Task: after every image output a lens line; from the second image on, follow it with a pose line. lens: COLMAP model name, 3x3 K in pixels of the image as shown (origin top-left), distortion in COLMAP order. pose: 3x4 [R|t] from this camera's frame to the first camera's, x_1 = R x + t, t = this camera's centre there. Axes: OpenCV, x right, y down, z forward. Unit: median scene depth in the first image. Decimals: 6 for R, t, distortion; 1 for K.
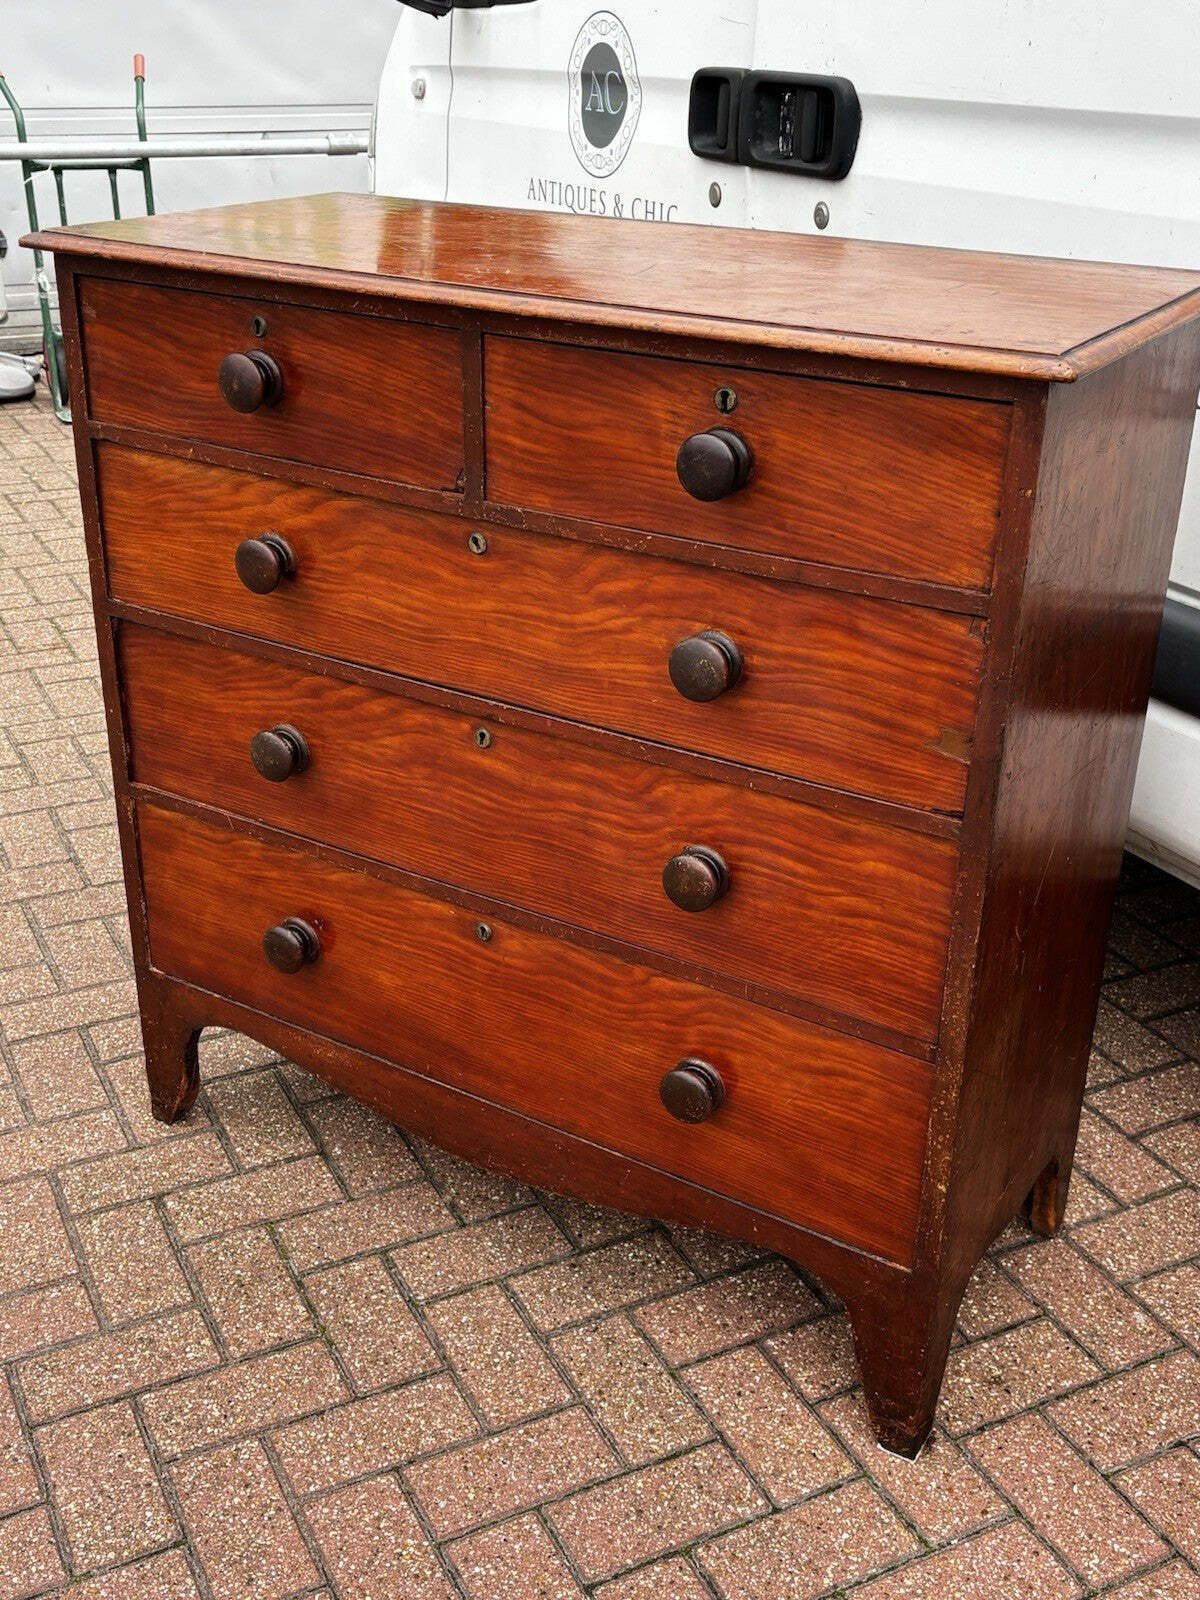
lens RADIAL K [[1742.7, 0, 597.5], [0, 1742.7, 804.0], [0, 0, 1]] dist [0.167763, -0.536009]
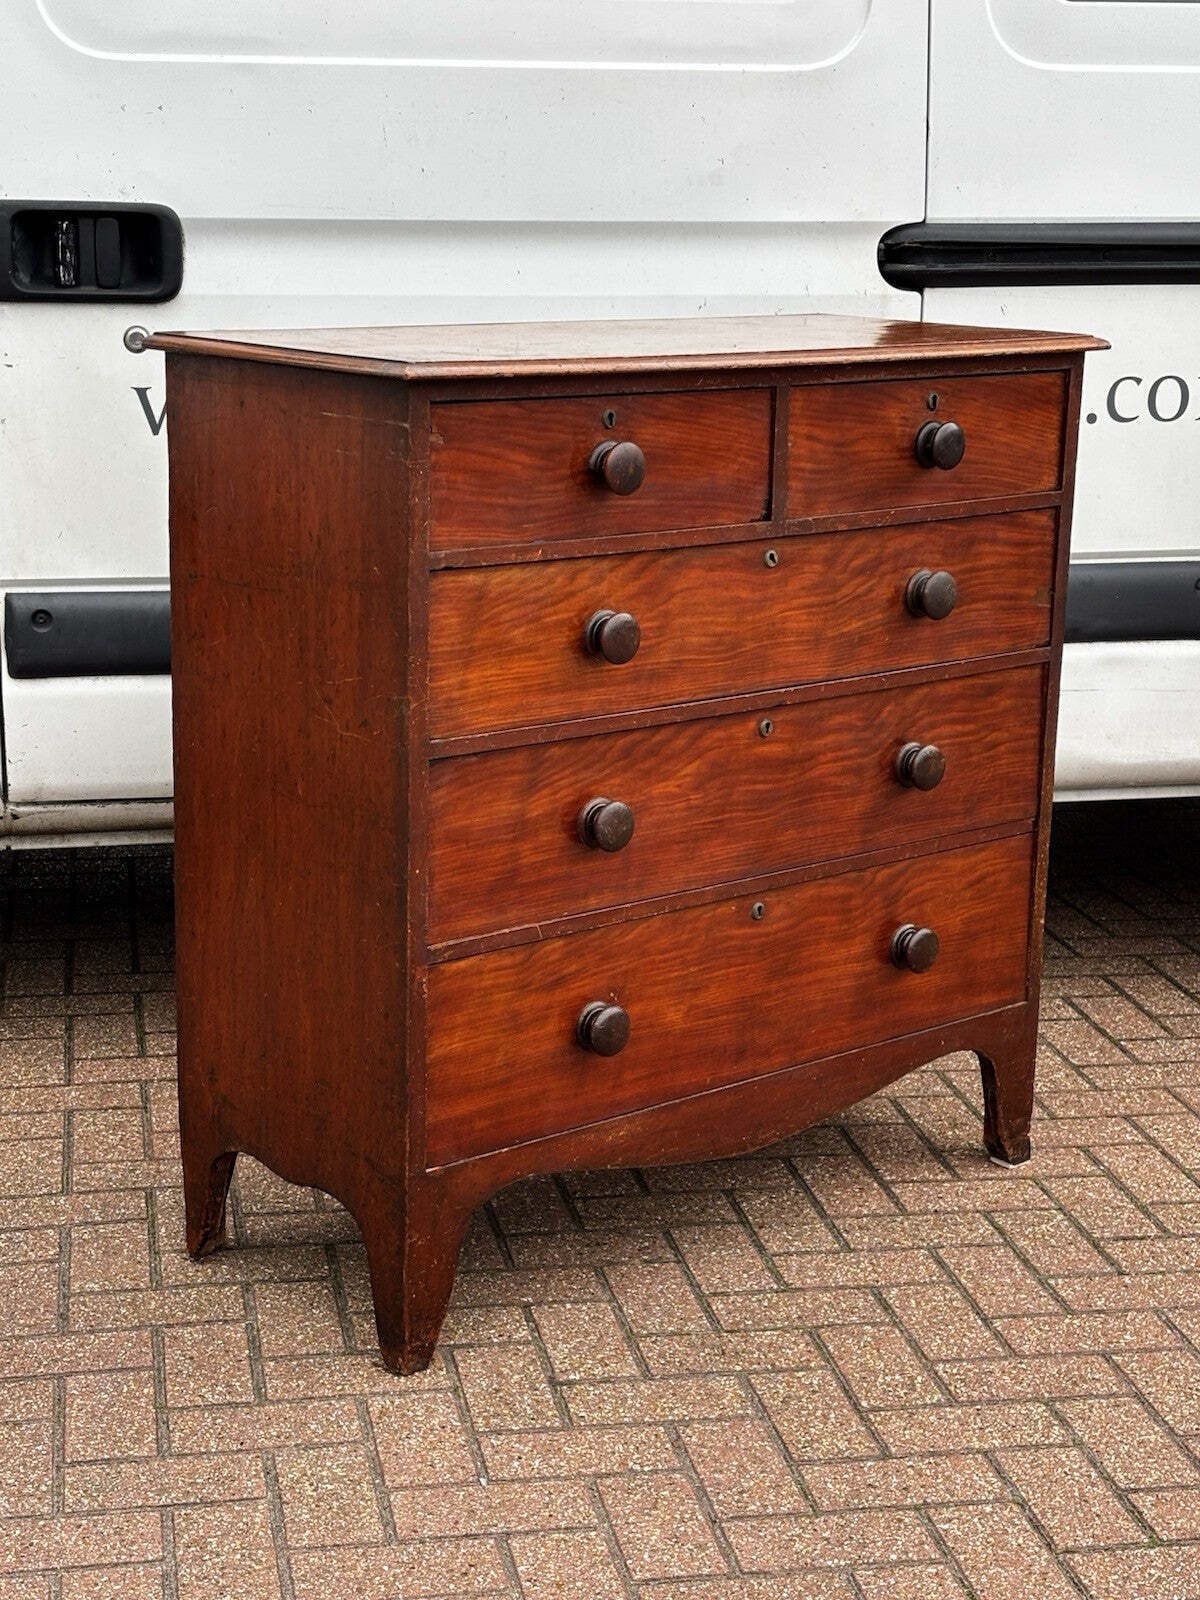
lens RADIAL K [[2637.6, 0, 599.2], [0, 2637.6, 792.2], [0, 0, 1]] dist [0.229294, -0.820120]
pose [[0.280422, -0.229927, 0.931932, -1.714797], [0.390640, 0.914186, 0.108003, -0.227955], [-0.876792, 0.333764, 0.346177, 0.485139]]
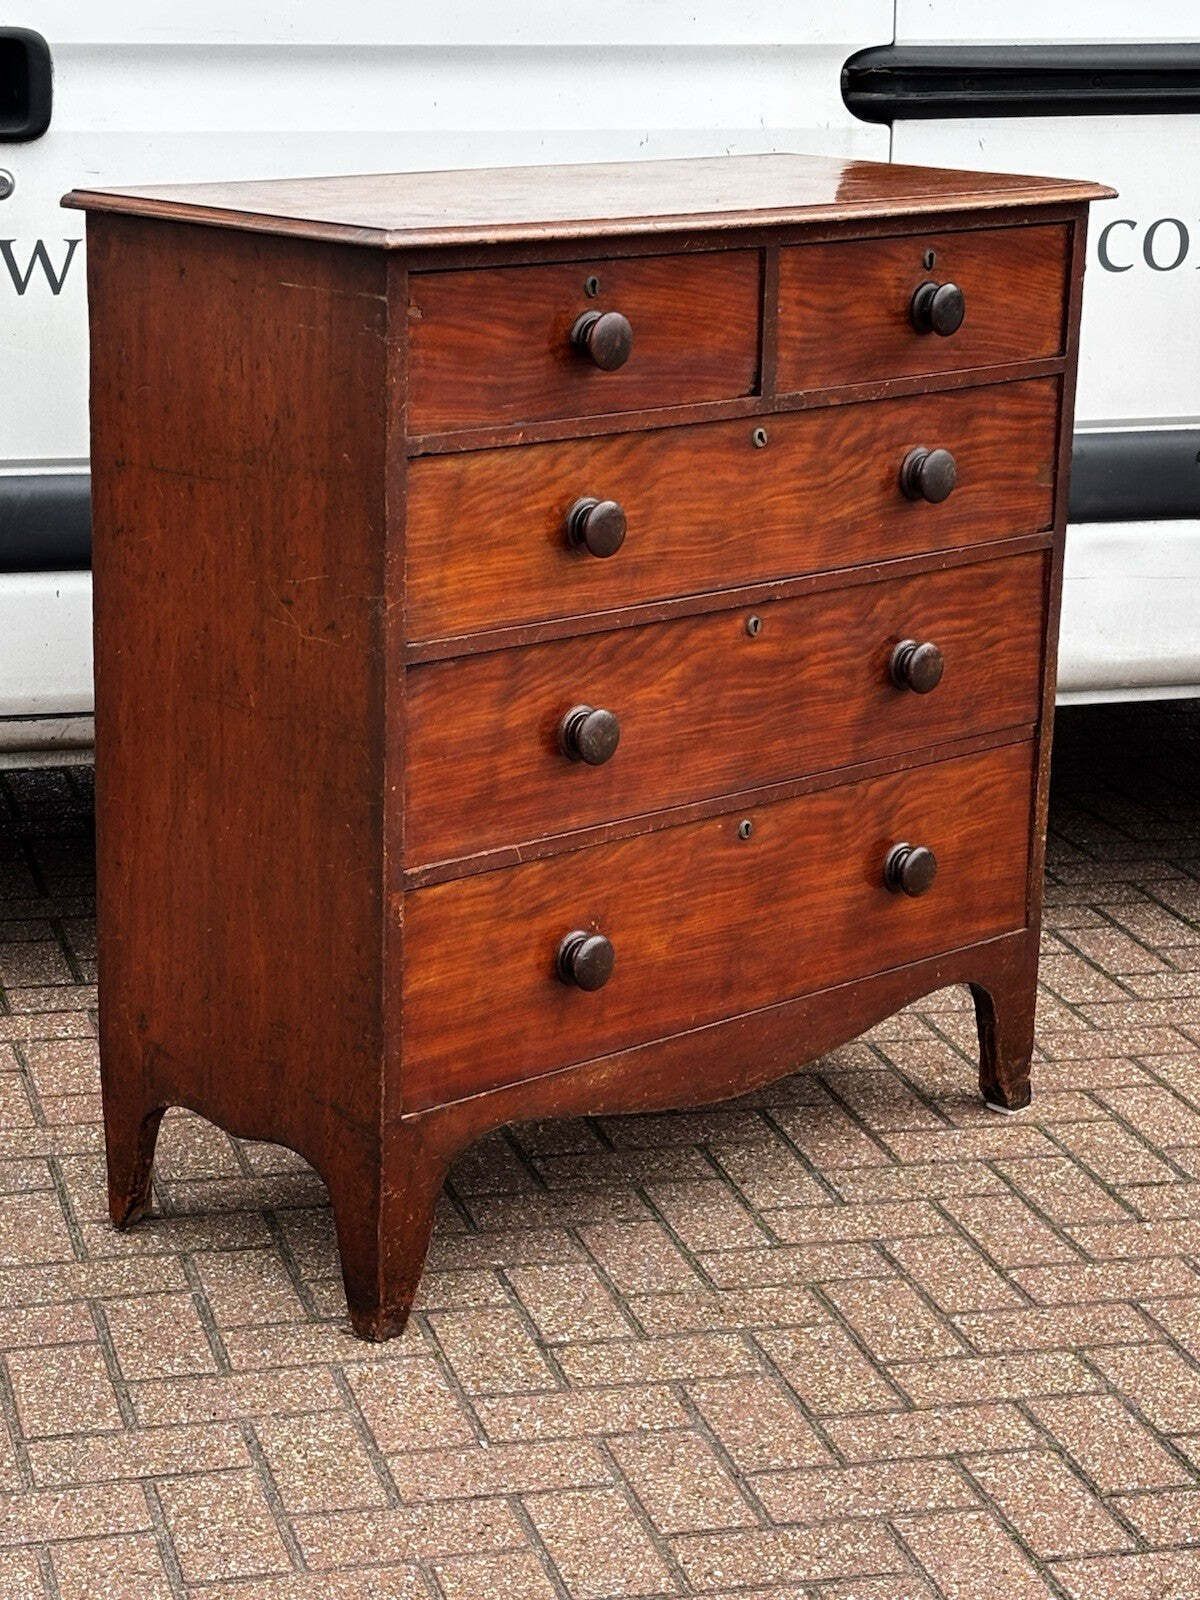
lens RADIAL K [[3425.7, 0, 594.4], [0, 3425.7, 803.3], [0, 0, 1]] dist [0.213804, -0.543302]
pose [[0.210334, -0.258653, 0.942793, -2.017890], [0.394981, 0.904637, 0.160067, -0.303478], [-0.894287, 0.338718, 0.292439, 0.501697]]
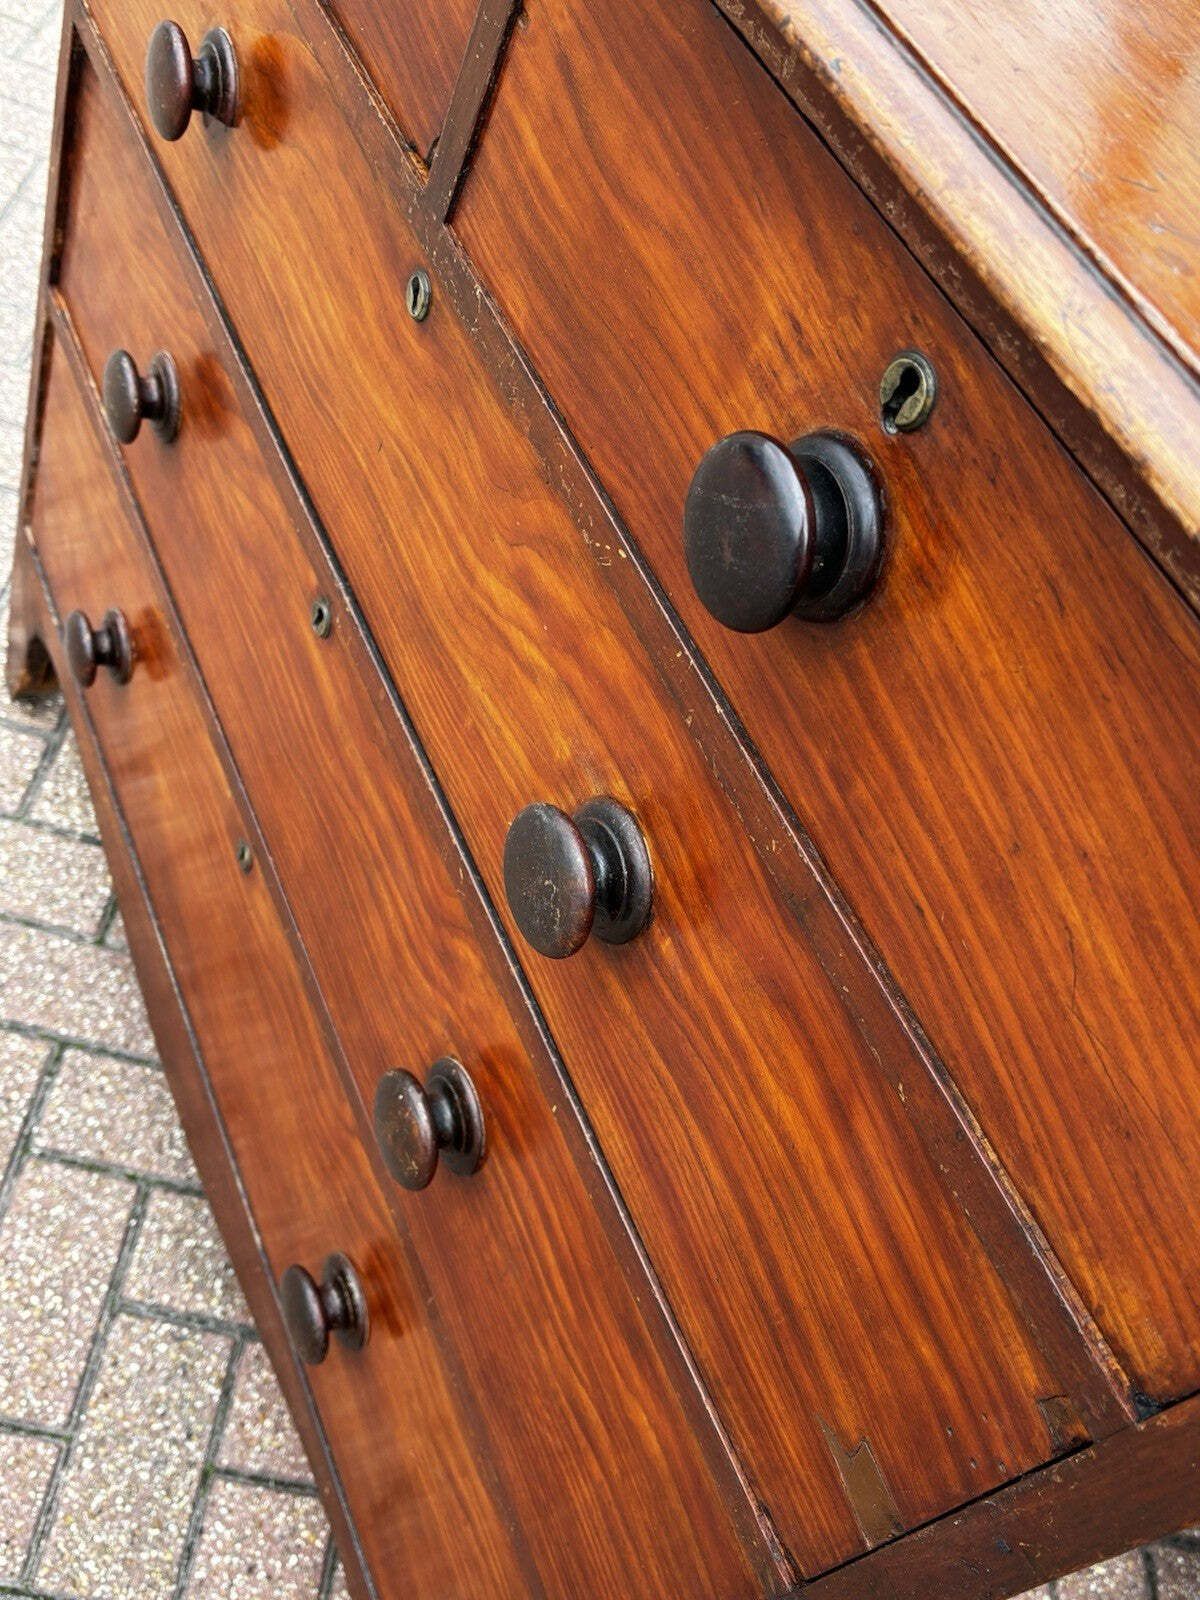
lens RADIAL K [[1527.2, 0, 574.3], [0, 1527.2, 818.0], [0, 0, 1]] dist [0.014384, 0.024129]
pose [[0.797162, 0.590343, -0.126601, 0.086645], [-0.510168, 0.770749, 0.381672, -0.200933], [0.322896, -0.239667, 0.915586, 0.572622]]
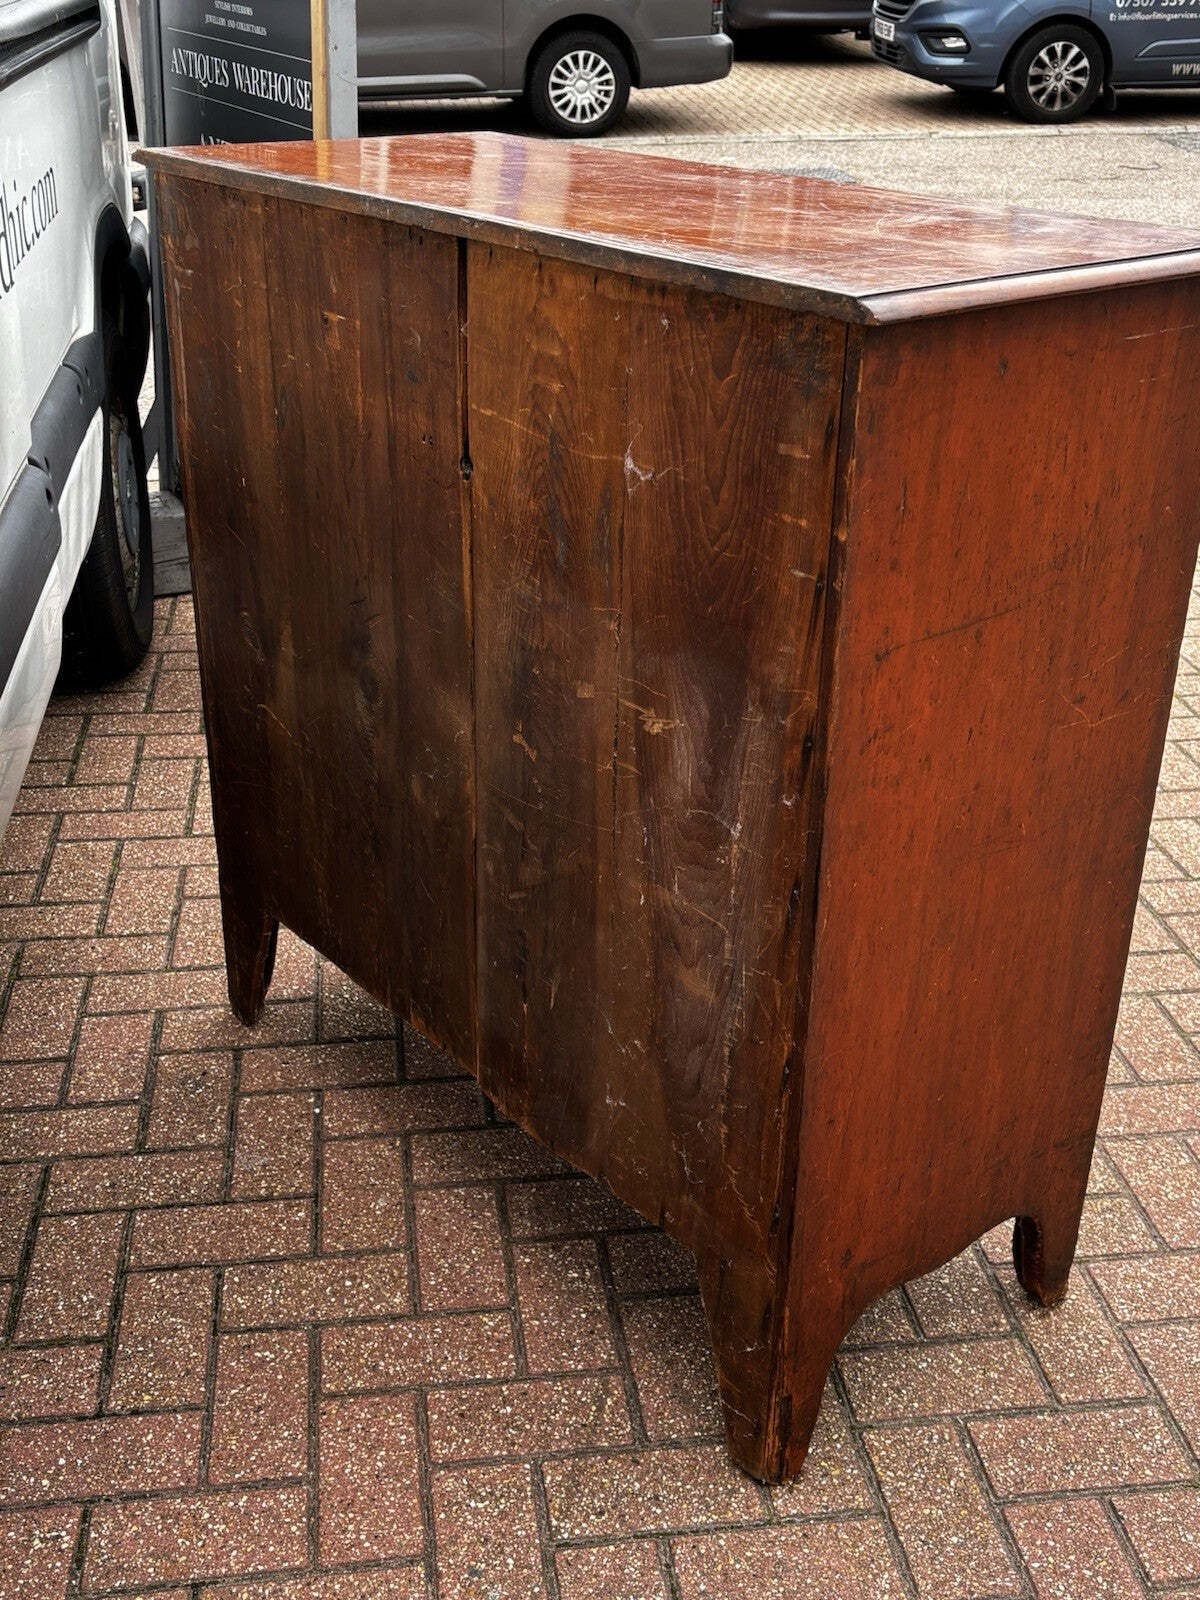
lens RADIAL K [[1763.6, 0, 600.0], [0, 1763.6, 800.0], [0, 0, 1]] dist [0.016830, -0.021496]
pose [[-0.944455, -0.169141, 0.281774, -0.304186], [0.112379, 0.639490, 0.760542, -0.804497], [-0.308831, 0.749963, -0.584961, 1.753753]]
